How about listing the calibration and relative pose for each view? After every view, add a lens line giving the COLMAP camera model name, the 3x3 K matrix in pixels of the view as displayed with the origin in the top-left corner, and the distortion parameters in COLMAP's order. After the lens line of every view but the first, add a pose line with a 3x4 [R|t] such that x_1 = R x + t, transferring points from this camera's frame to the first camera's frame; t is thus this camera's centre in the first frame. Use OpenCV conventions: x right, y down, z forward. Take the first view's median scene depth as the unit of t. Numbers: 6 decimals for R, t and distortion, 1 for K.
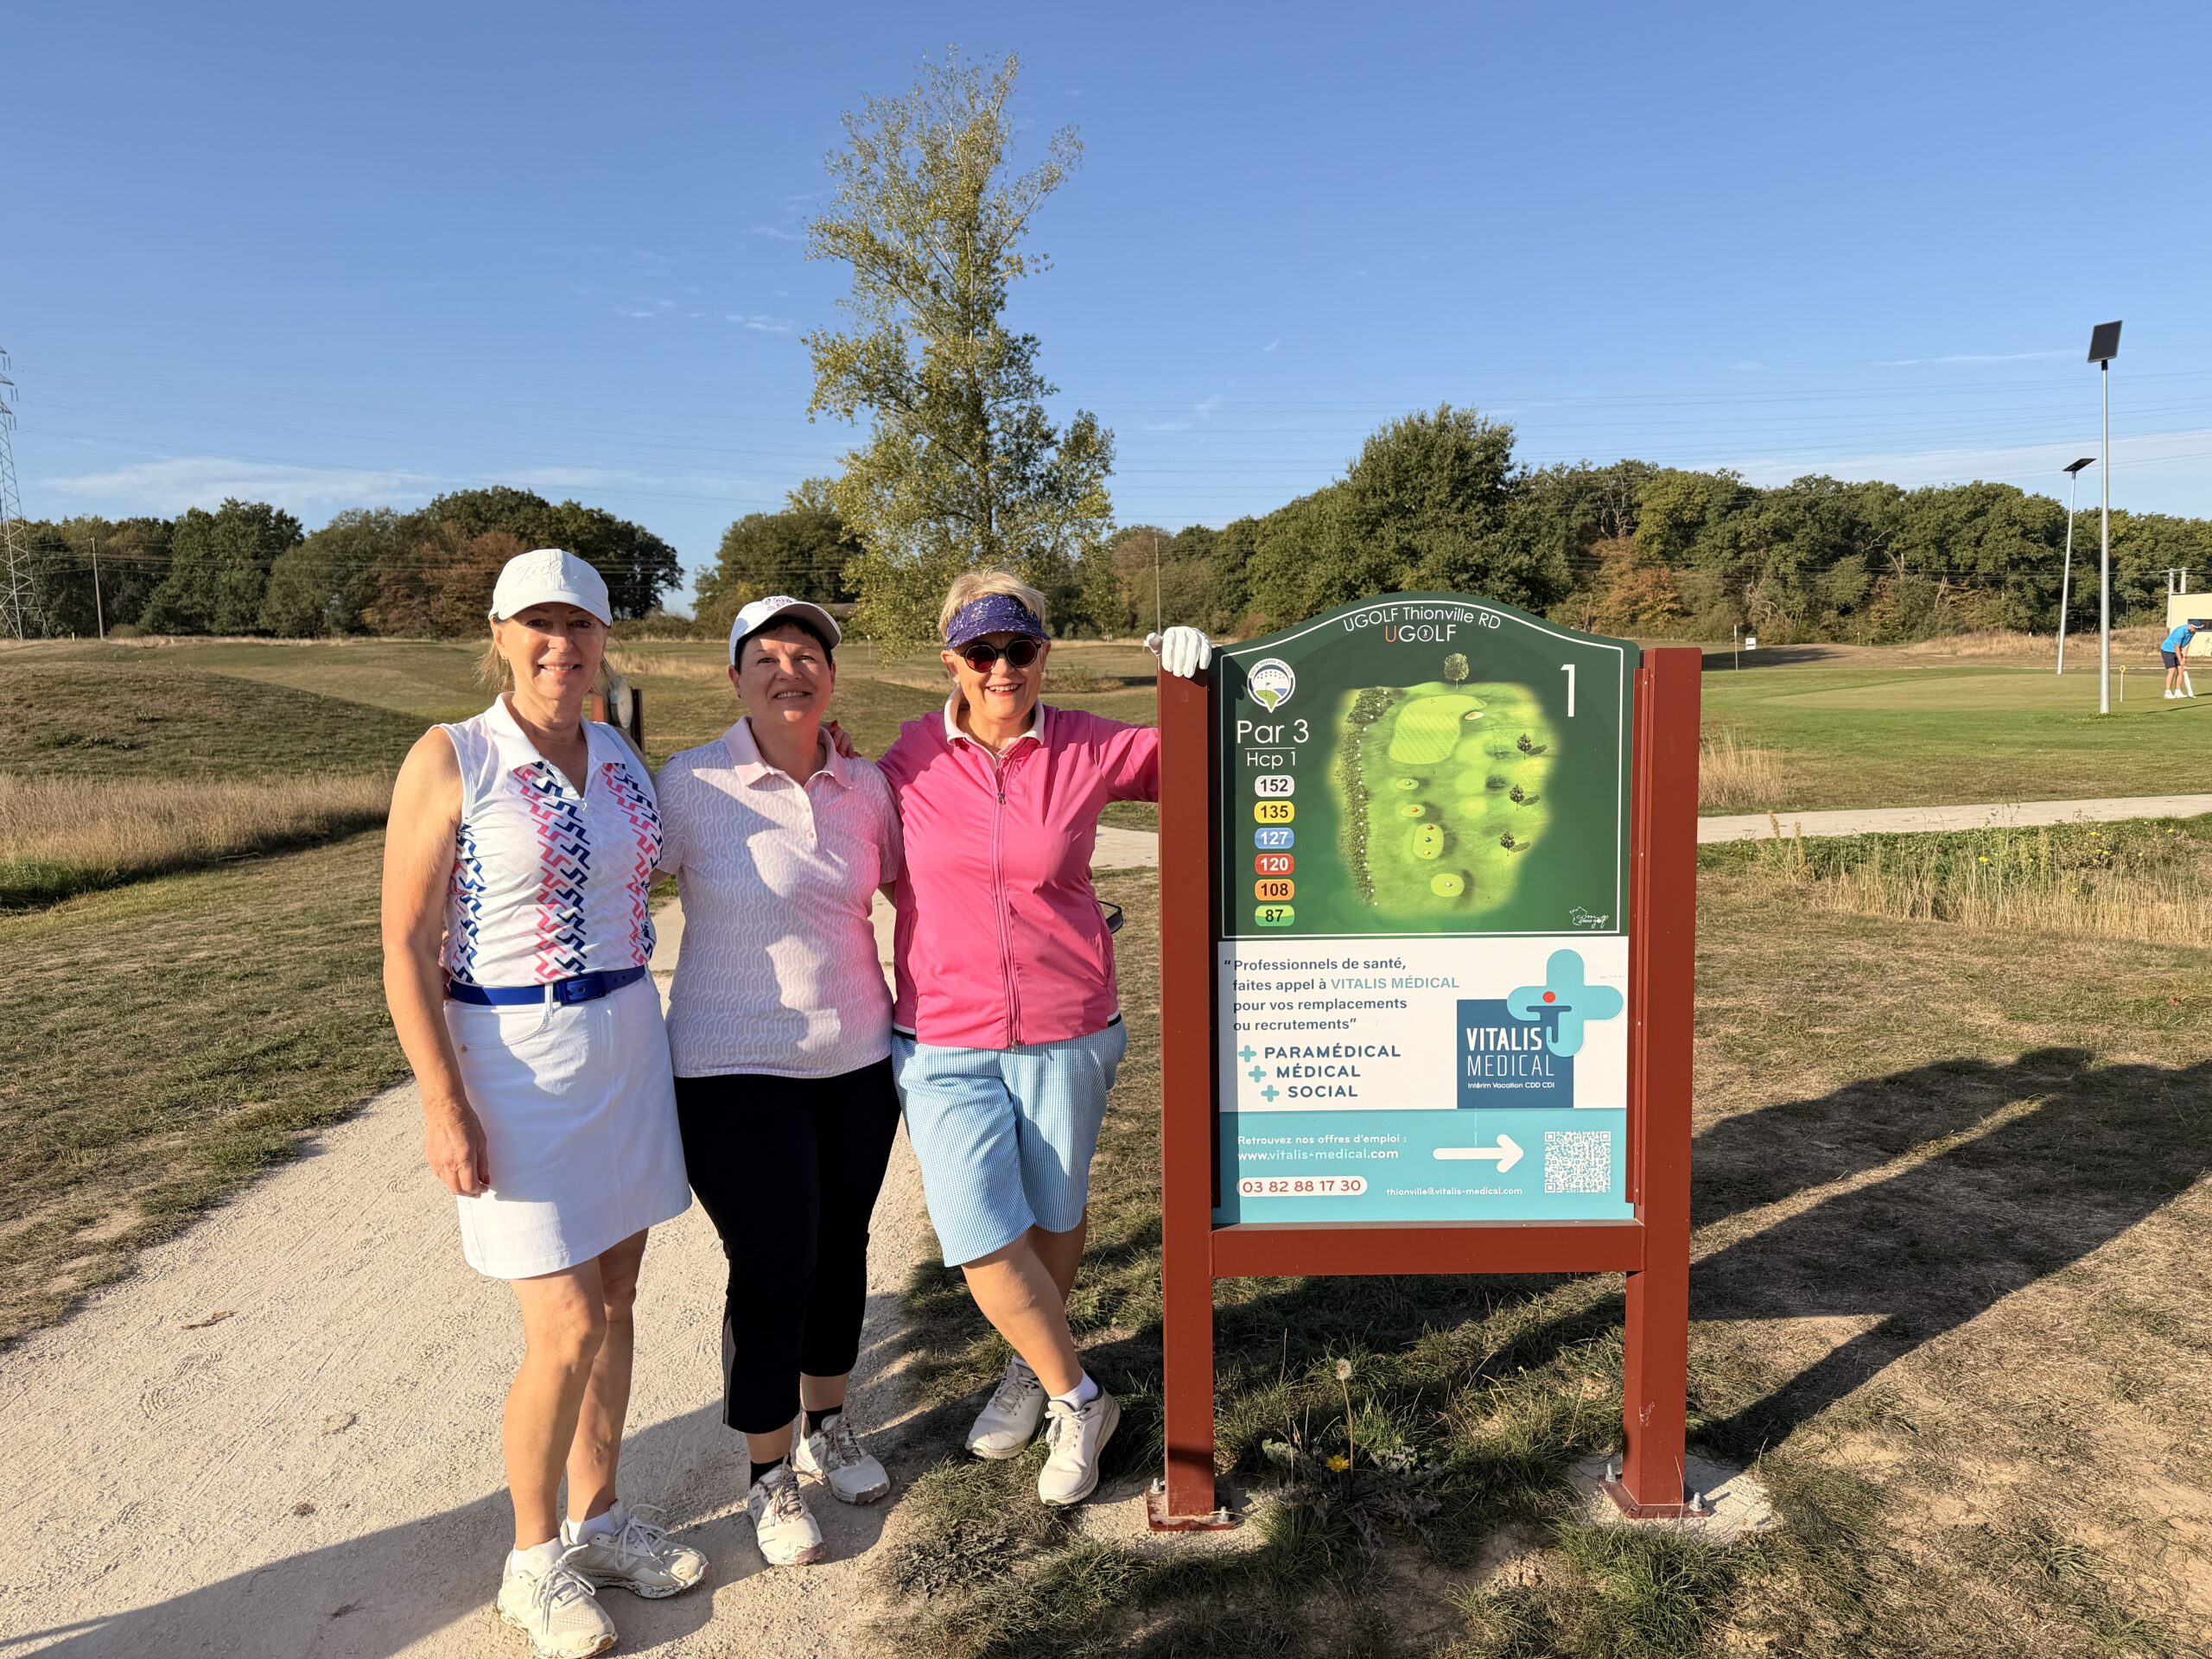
lens RADIAL K [[1485.2, 0, 1118.0], [0, 1485.2, 855.6], [0, 0, 1]] dist [0.060847, -0.088053]
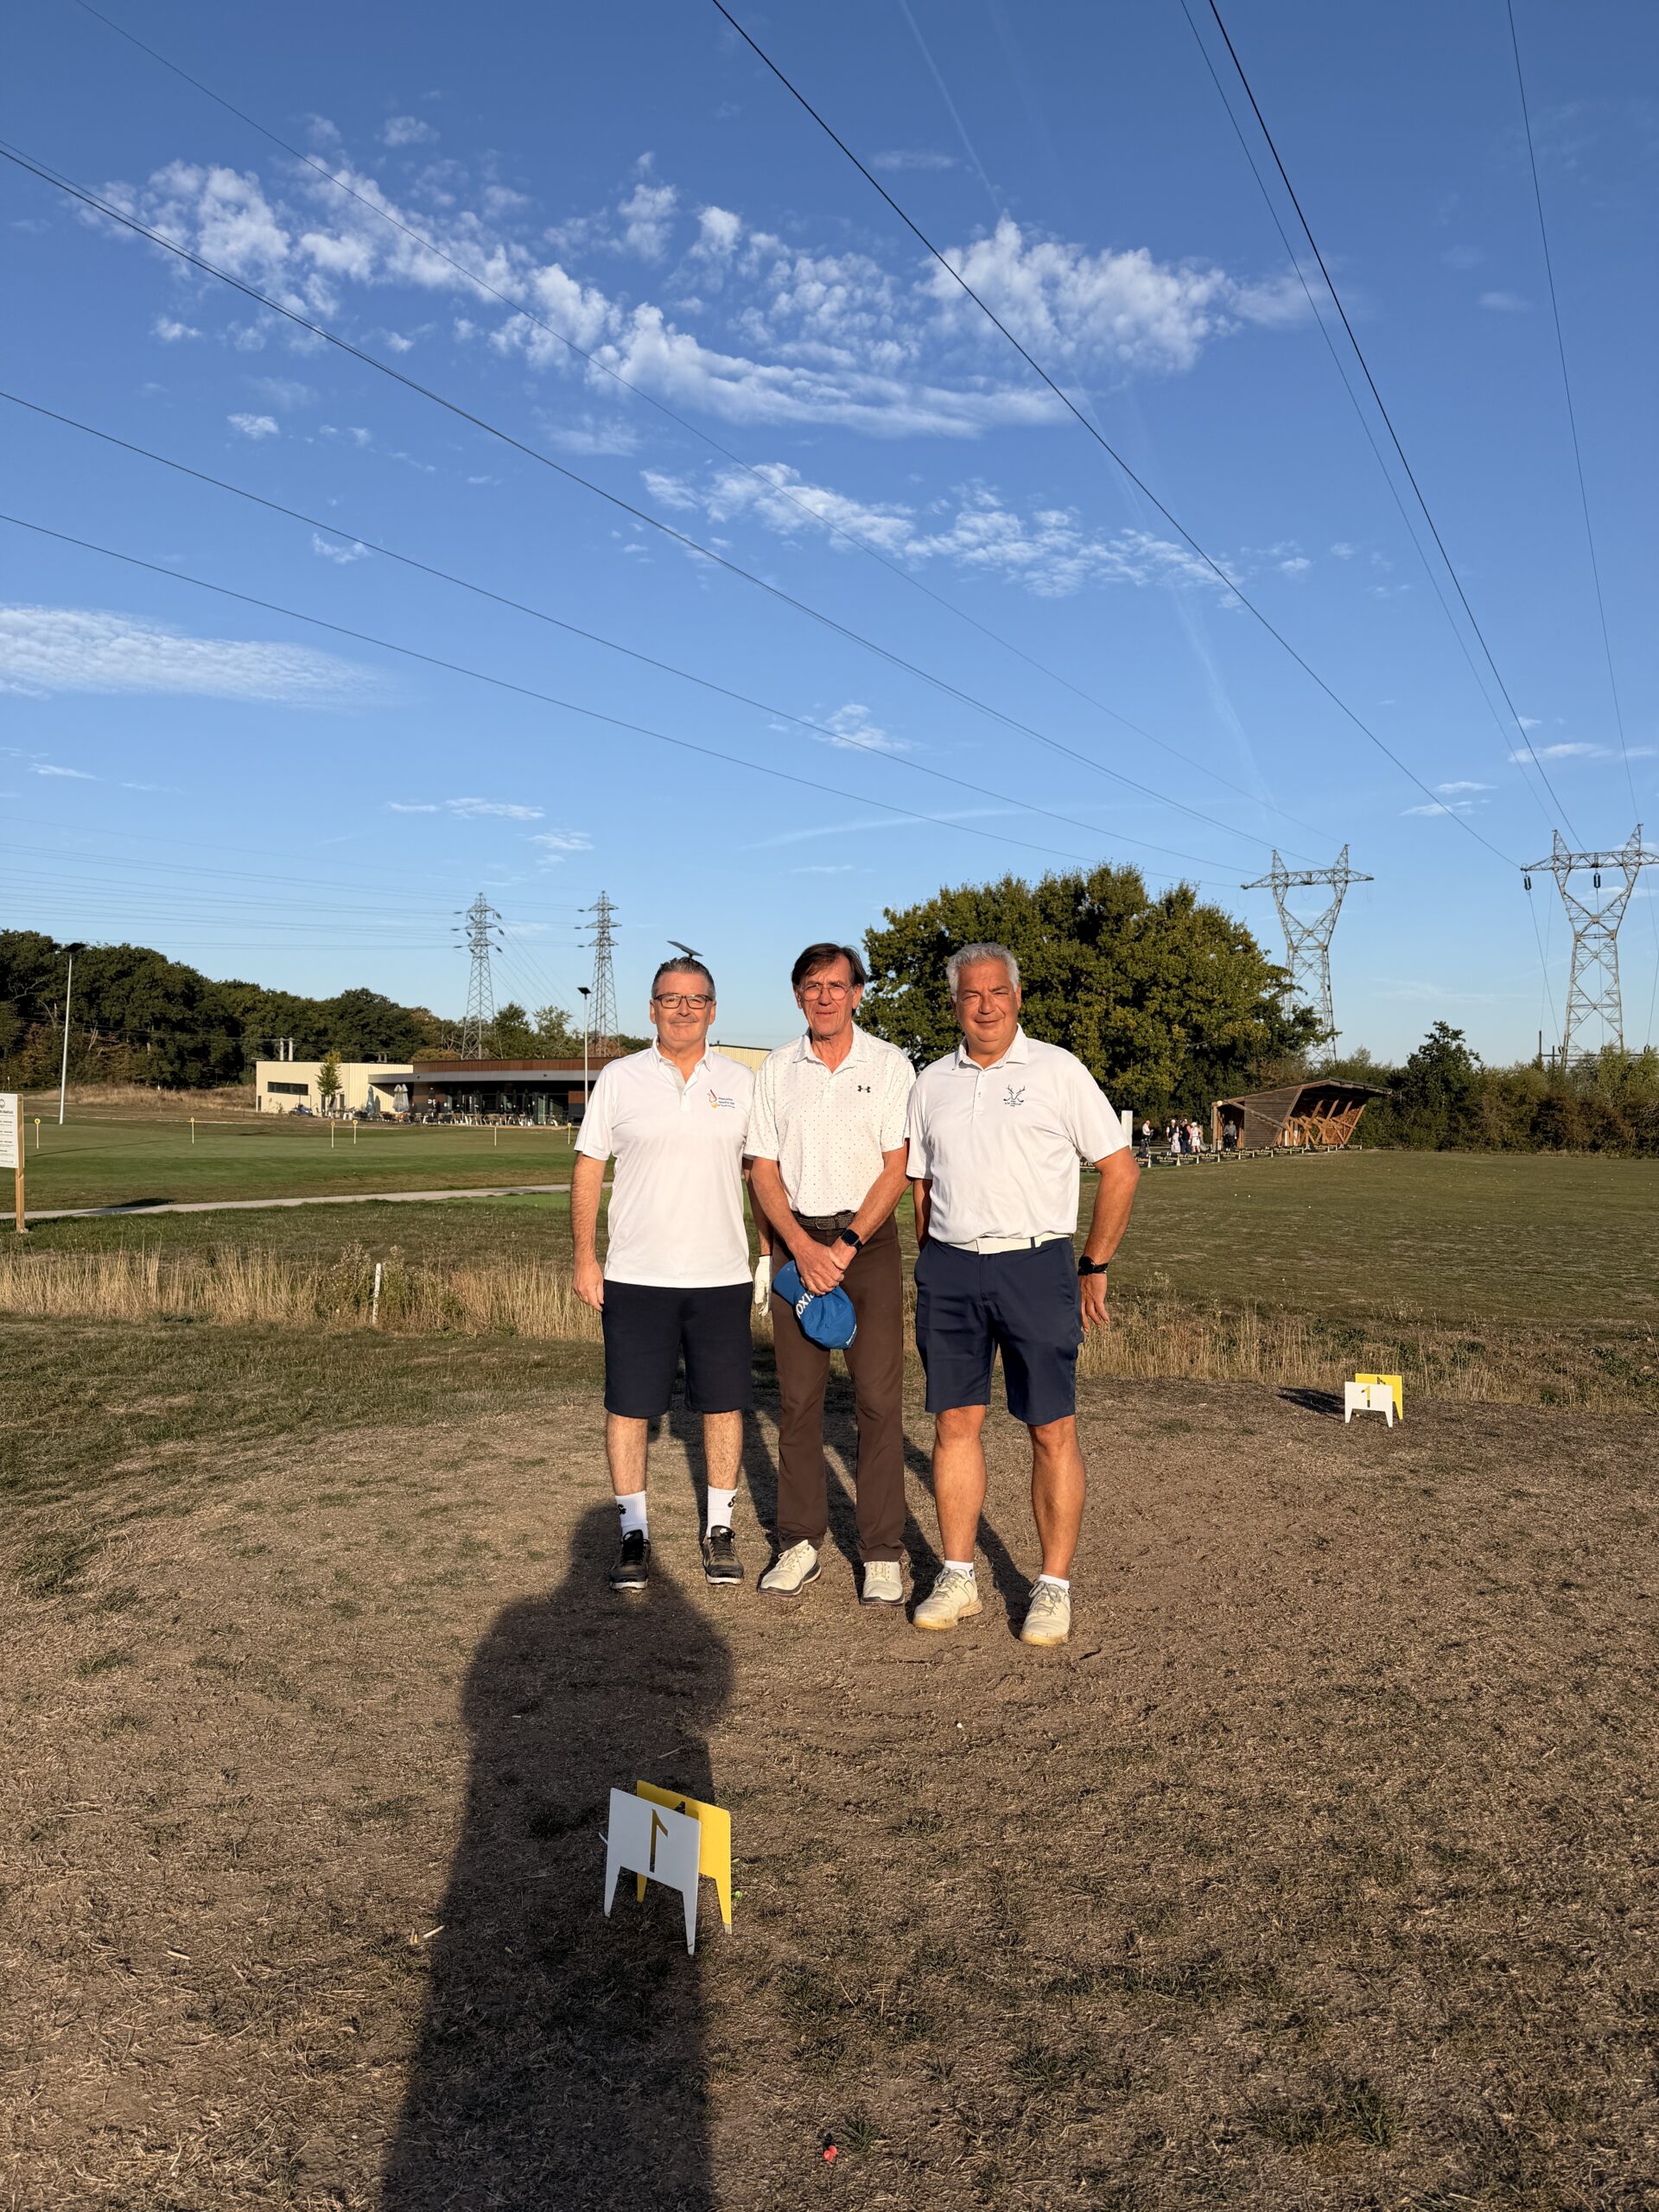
lens RADIAL K [[1485.2, 0, 808.6], [0, 1485.2, 1112.5], [0, 0, 1]] dist [0.060847, -0.088053]
pose [[0.601178, 0.041933, 0.798014, 0.036048], [0.056586, 0.993882, -0.094853, 0.009190], [-0.797109, 0.102180, 0.595127, -0.106194]]
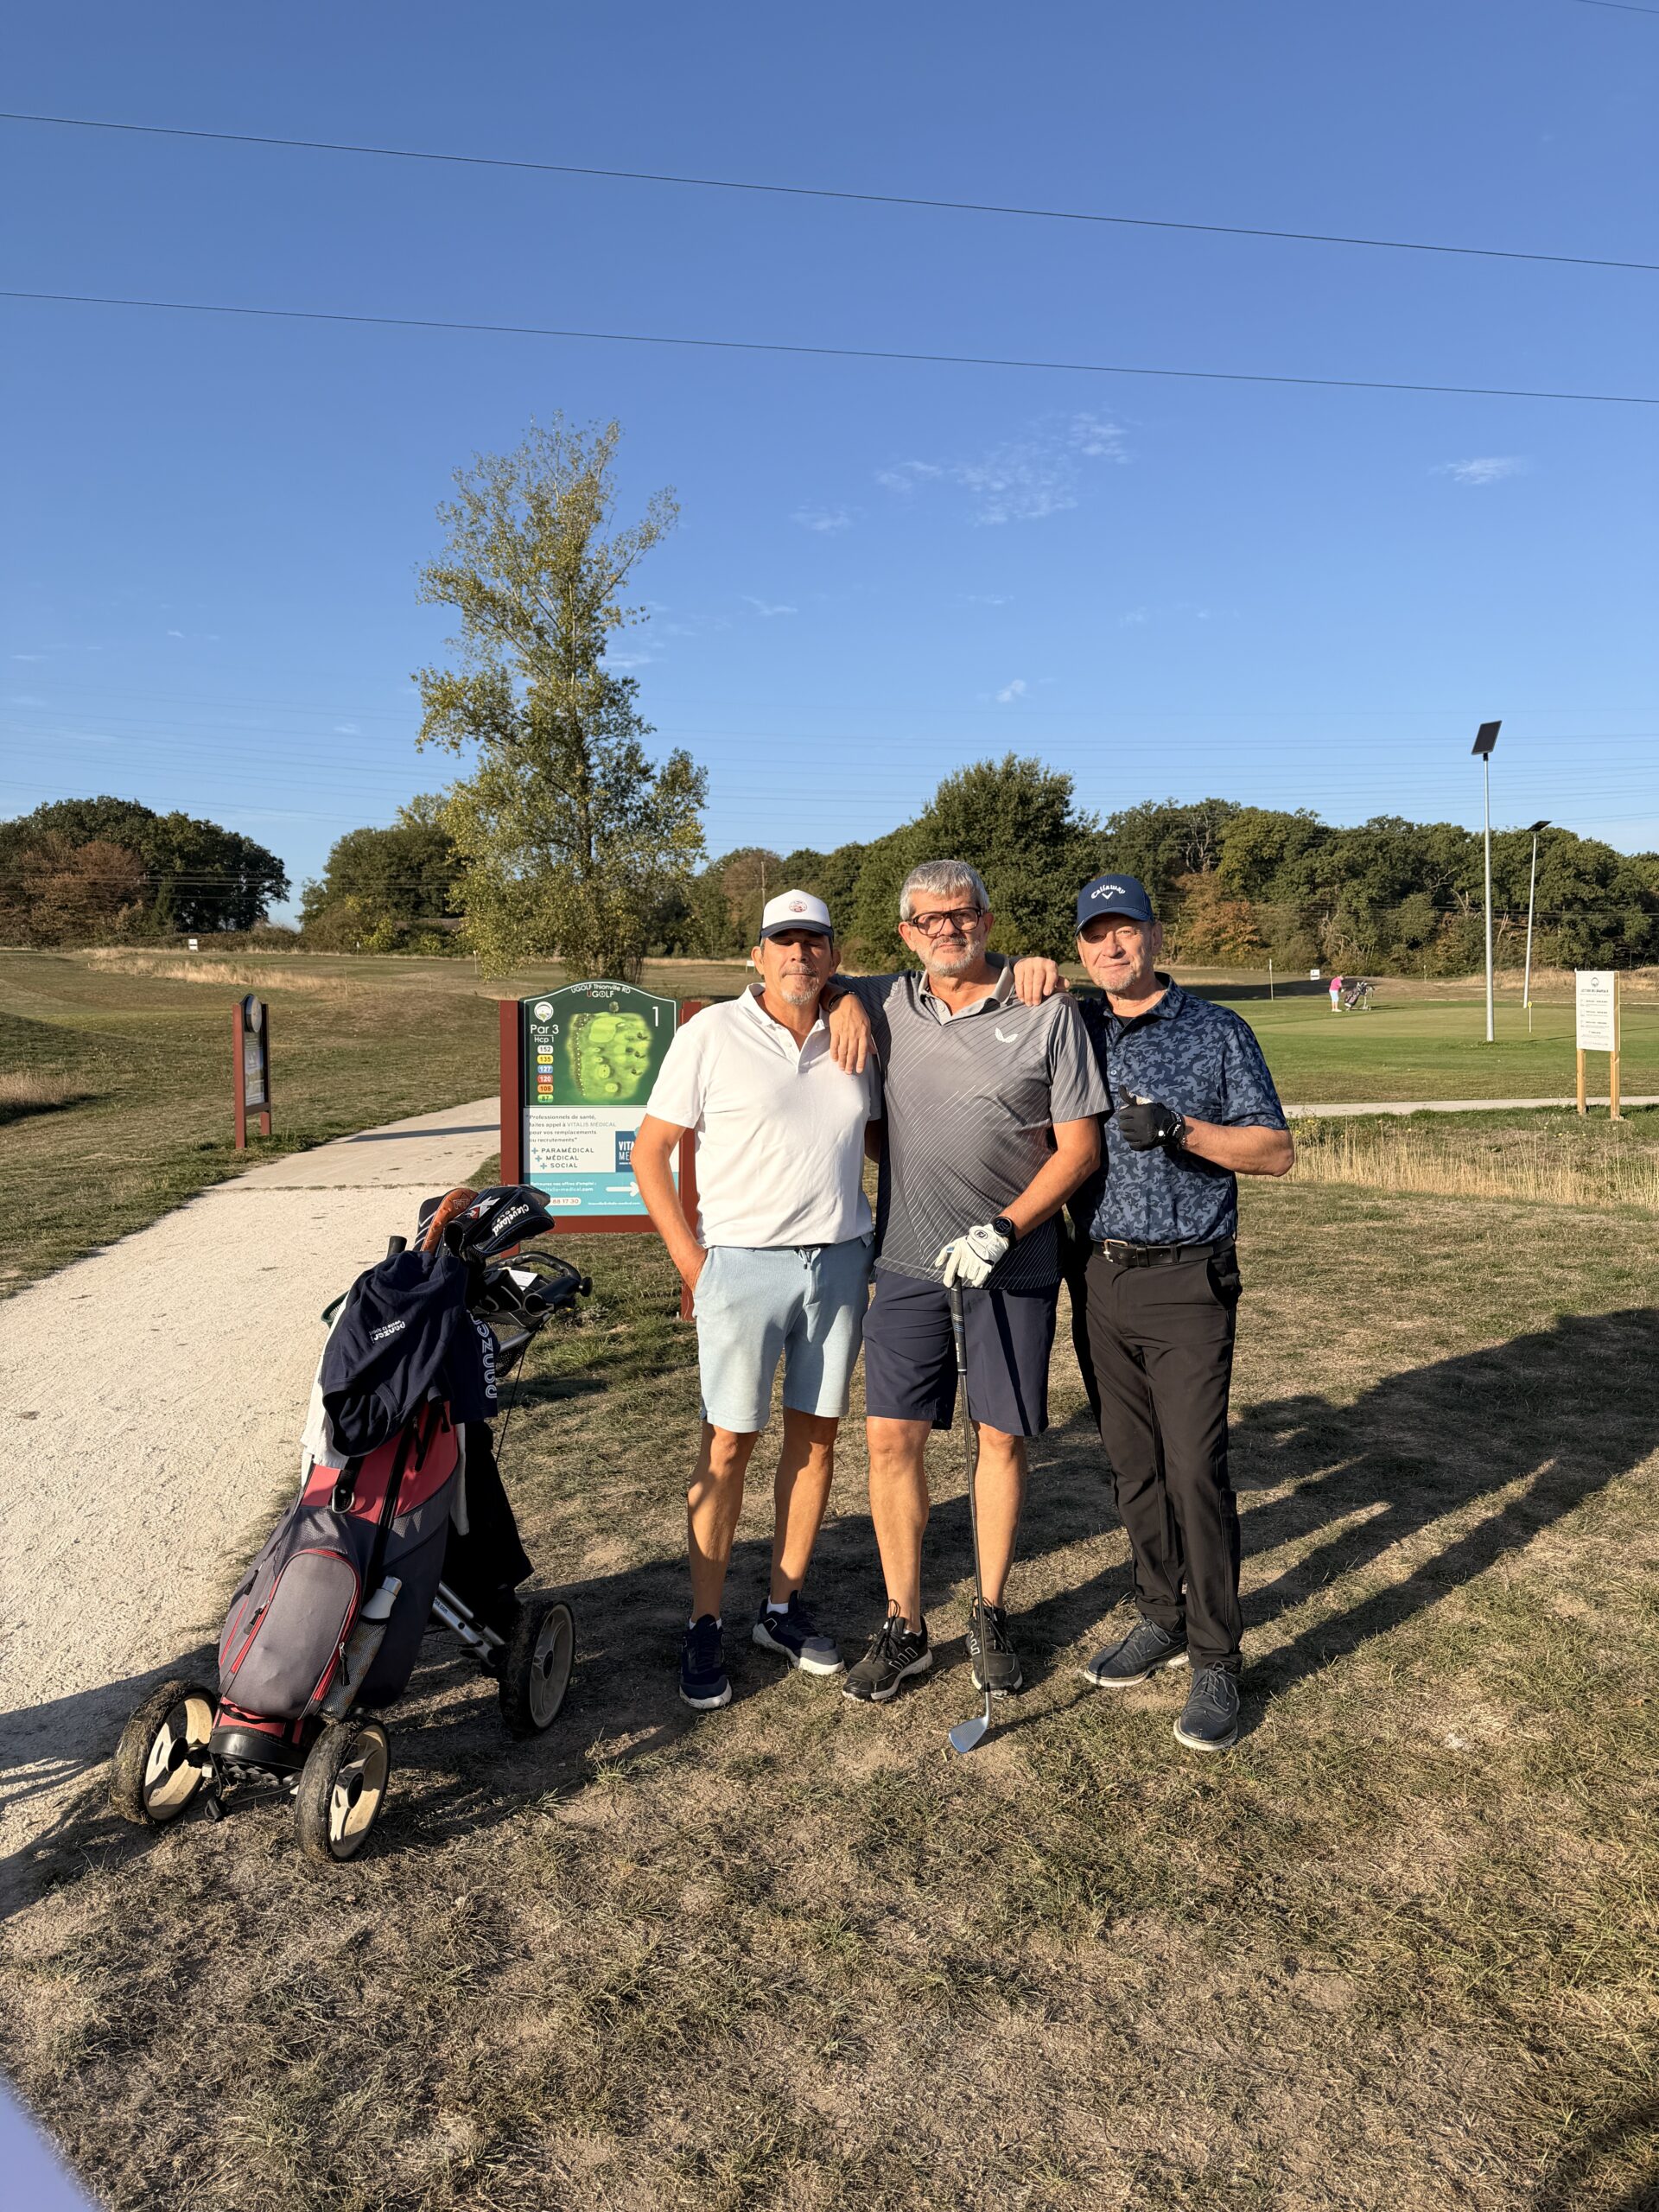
lens RADIAL K [[1485.2, 0, 834.4], [0, 1485.2, 1114.4], [0, 0, 1]] dist [0.060847, -0.088053]
pose [[0.997537, 0.010263, 0.069394, 0.017847], [-0.007479, 0.999161, -0.040258, 0.007031], [-0.069749, 0.039639, 0.996777, -0.069013]]
